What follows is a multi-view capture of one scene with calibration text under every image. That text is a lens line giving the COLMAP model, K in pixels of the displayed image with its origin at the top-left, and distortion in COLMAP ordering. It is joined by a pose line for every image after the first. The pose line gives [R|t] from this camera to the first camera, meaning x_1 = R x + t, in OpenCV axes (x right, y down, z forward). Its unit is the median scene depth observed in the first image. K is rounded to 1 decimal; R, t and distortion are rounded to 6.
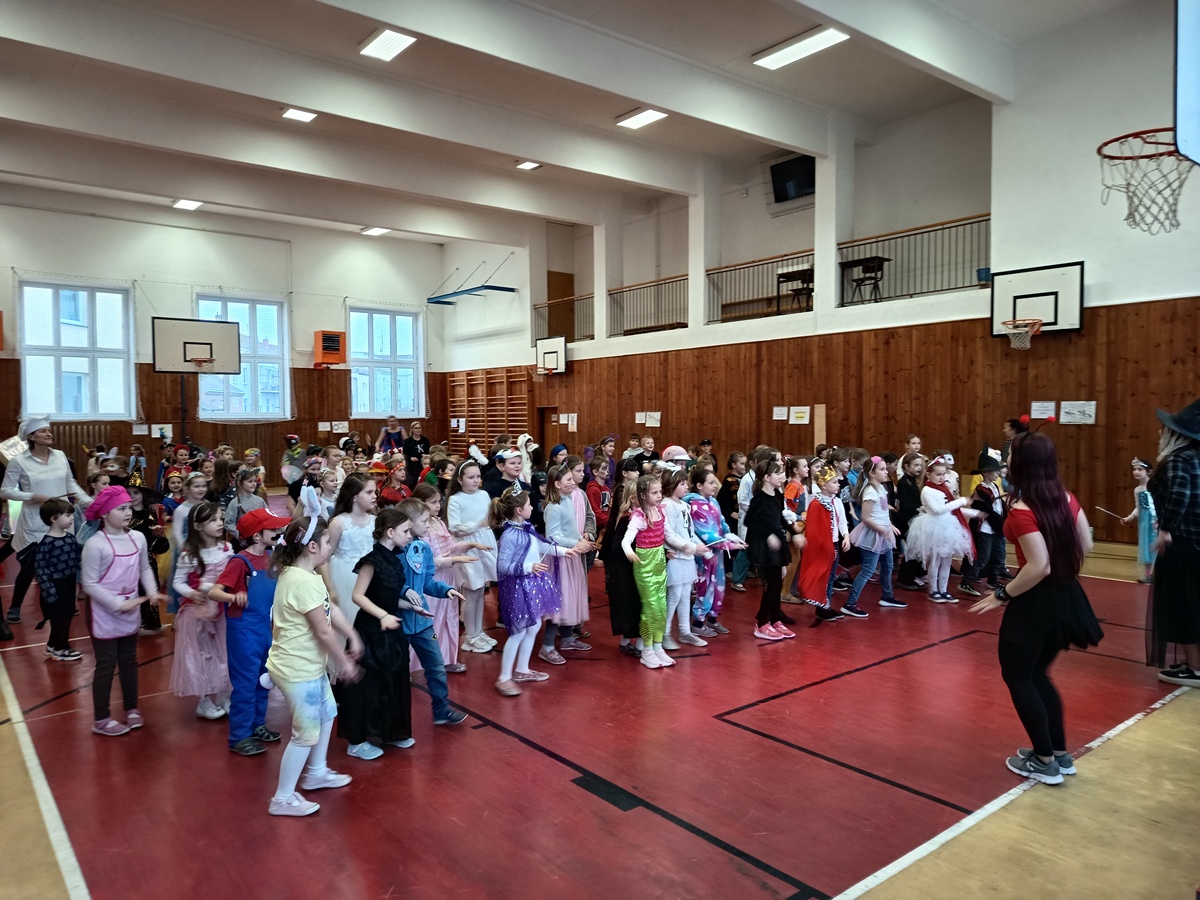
lens RADIAL K [[846.6, 0, 614.3], [0, 846.6, 443.8], [0, 0, 1]] dist [0.054165, -0.080285]
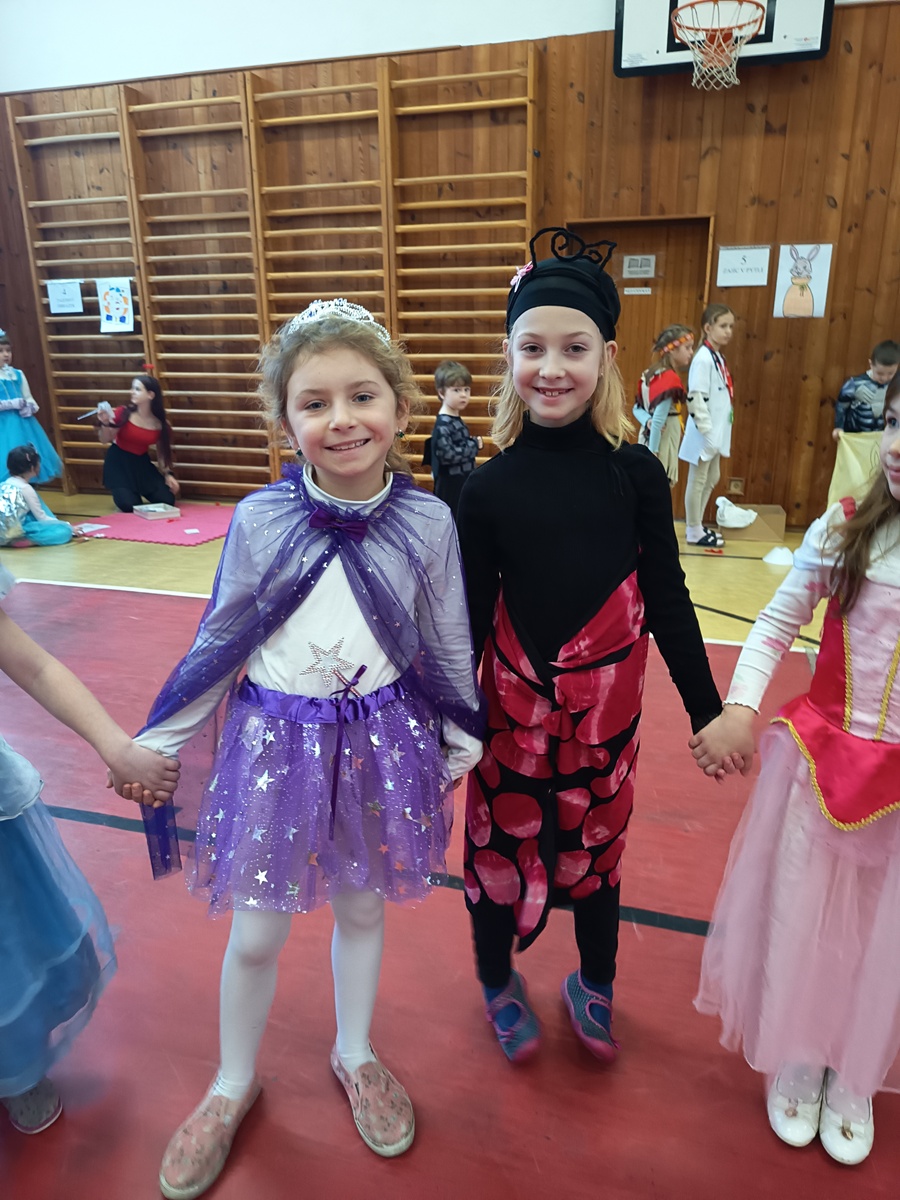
lens RADIAL K [[846.6, 0, 450.0], [0, 846.6, 600.0], [0, 0, 1]] dist [0.054165, -0.080285]
pose [[0.834913, -0.195428, 0.514518, -0.328975], [0.028362, 0.948872, 0.314384, -0.019337], [-0.549651, -0.247891, 0.797768, 0.911533]]
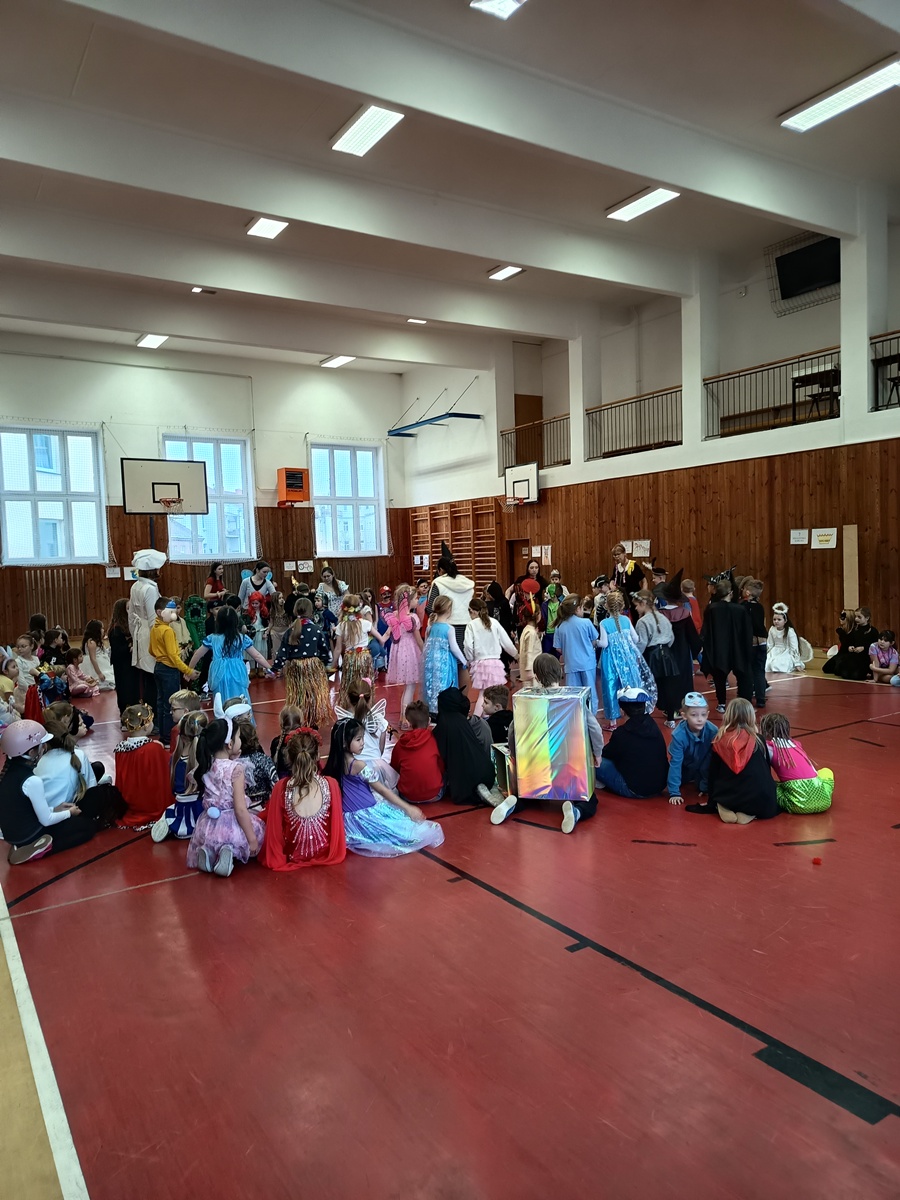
lens RADIAL K [[846.6, 0, 450.0], [0, 846.6, 600.0], [0, 0, 1]] dist [0.054165, -0.080285]
pose [[0.991950, -0.018193, -0.125319, -0.042609], [0.020961, 0.999564, 0.020799, 0.002768], [0.124886, -0.023258, 0.991898, 0.064362]]
